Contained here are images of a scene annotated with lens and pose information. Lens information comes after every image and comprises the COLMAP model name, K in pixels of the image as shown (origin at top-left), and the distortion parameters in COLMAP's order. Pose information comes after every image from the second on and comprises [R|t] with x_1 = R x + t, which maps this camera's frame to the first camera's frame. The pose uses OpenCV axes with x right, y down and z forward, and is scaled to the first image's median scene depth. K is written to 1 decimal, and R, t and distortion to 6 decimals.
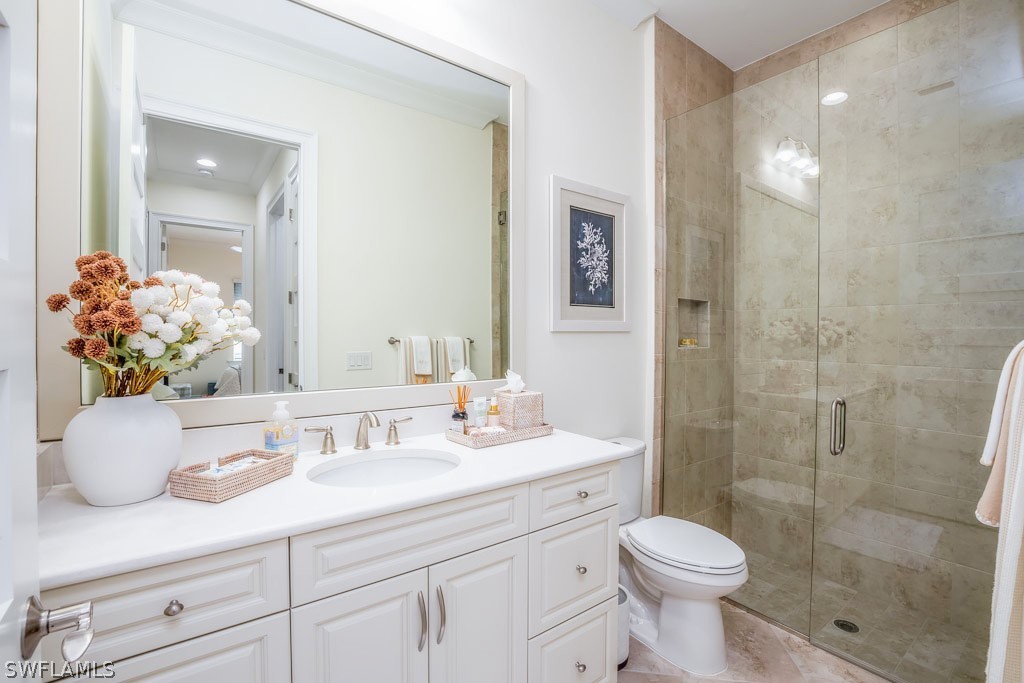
lens RADIAL K [[436.3, 0, 513.3], [0, 436.3, 351.7], [0, 0, 1]] dist [-0.041408, 0.000241]
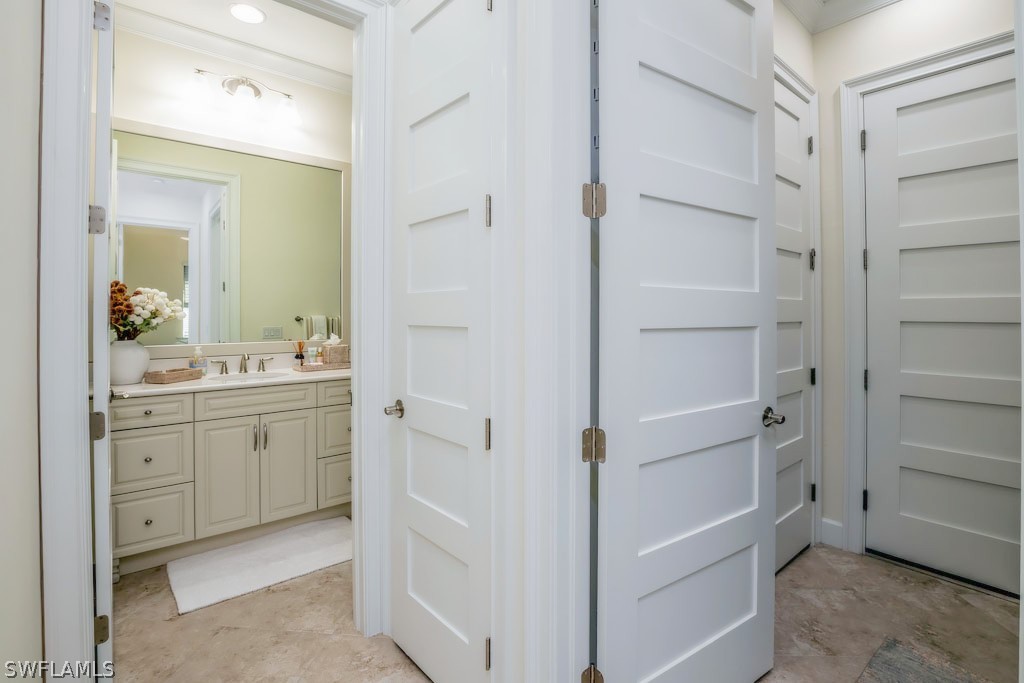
lens RADIAL K [[460.1, 0, 515.7], [0, 460.1, 322.0], [0, 0, 1]] dist [-0.027829, 0.001420]
pose [[0.998752, -0.010678, 0.048796, 1.118845], [0.011625, 0.999749, -0.019170, 0.070418], [-0.048579, 0.019713, 0.998625, -1.596862]]
